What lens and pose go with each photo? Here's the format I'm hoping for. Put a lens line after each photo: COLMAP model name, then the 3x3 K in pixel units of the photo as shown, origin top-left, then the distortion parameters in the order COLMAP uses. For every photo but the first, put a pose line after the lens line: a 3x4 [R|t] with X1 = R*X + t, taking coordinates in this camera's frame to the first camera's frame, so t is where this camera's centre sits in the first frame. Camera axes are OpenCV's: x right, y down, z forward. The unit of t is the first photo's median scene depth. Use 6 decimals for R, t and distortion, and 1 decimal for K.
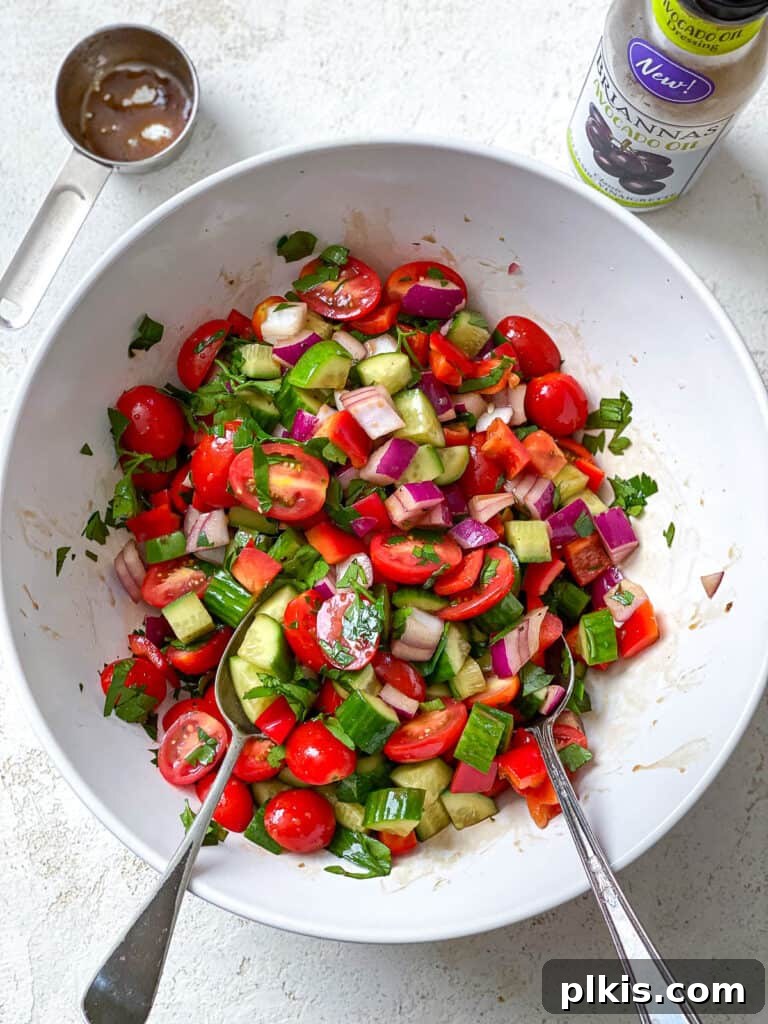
lens RADIAL K [[1516.9, 0, 384.0], [0, 1516.9, 512.0], [0, 0, 1]] dist [0.033300, -0.052619]
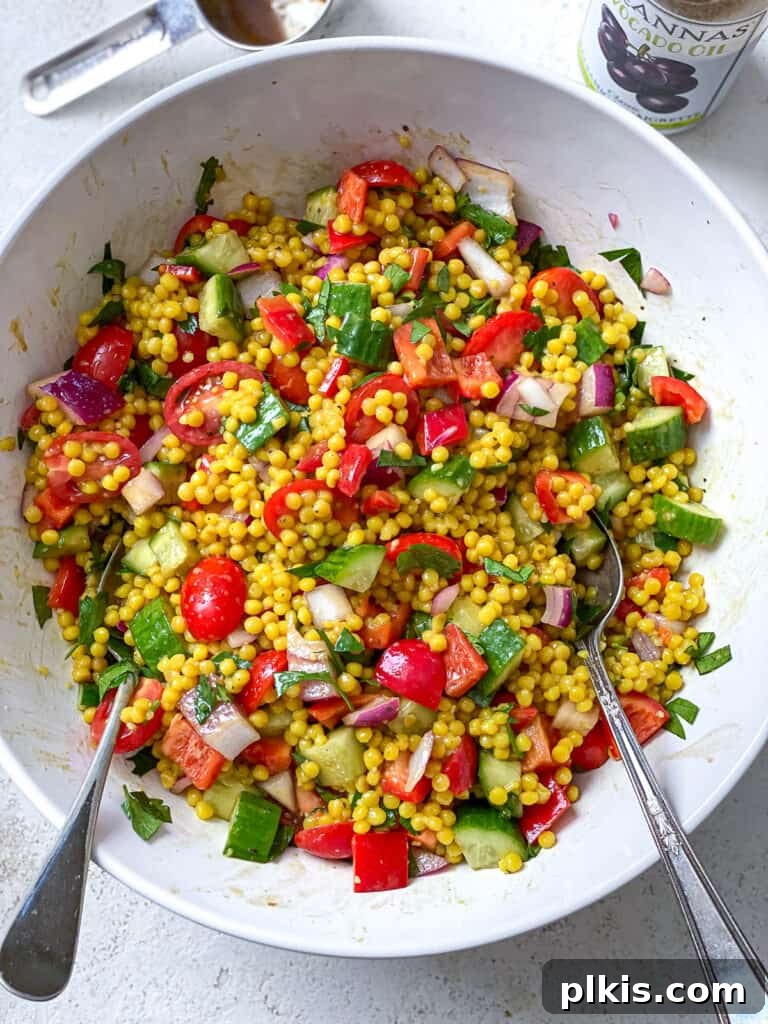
lens RADIAL K [[1516.9, 0, 384.0], [0, 1516.9, 512.0], [0, 0, 1]] dist [0.033300, -0.052619]
pose [[0.999878, -0.005592, -0.014551, 0.018857], [0.005756, 0.999920, 0.011241, 0.013528], [0.014487, -0.011324, 0.999831, 0.105857]]
